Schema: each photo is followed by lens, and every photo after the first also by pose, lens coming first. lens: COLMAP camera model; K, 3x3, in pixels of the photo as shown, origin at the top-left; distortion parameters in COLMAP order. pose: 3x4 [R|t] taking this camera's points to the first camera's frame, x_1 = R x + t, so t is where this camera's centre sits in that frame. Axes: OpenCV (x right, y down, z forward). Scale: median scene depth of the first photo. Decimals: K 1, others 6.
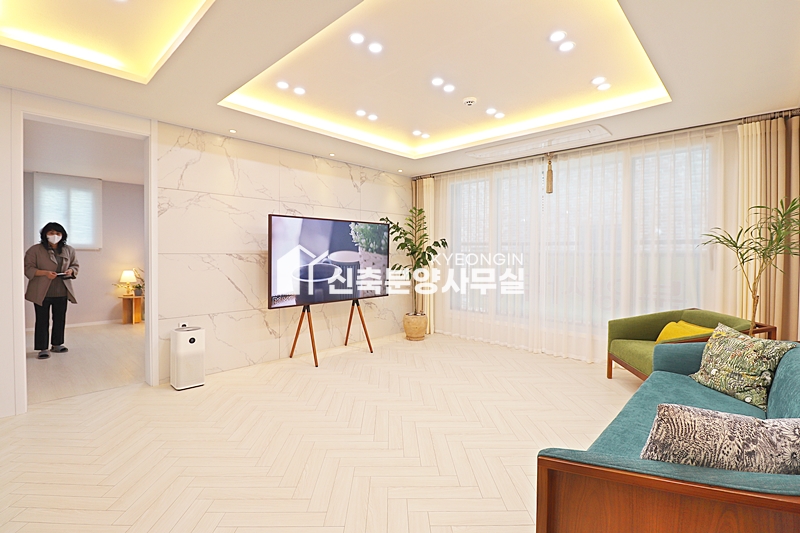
lens RADIAL K [[372.6, 0, 384.7], [0, 372.6, 261.1], [0, 0, 1]] dist [-0.009832, -0.005722]
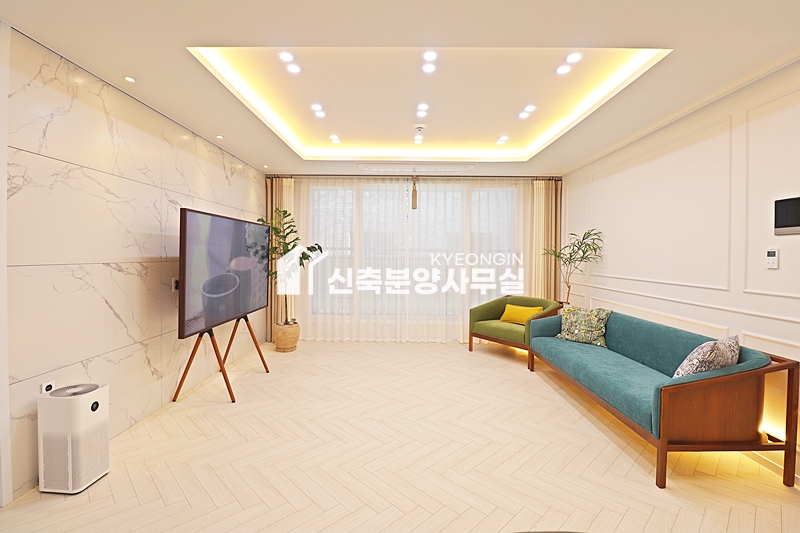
lens RADIAL K [[372.6, 0, 395.8], [0, 372.6, 260.5], [0, 0, 1]] dist [-0.009832, -0.005722]
pose [[0.726102, -0.008568, 0.687533, -0.466384], [0.007801, 0.999961, 0.004222, -0.021590], [-0.687542, 0.002298, 0.726141, 0.172985]]
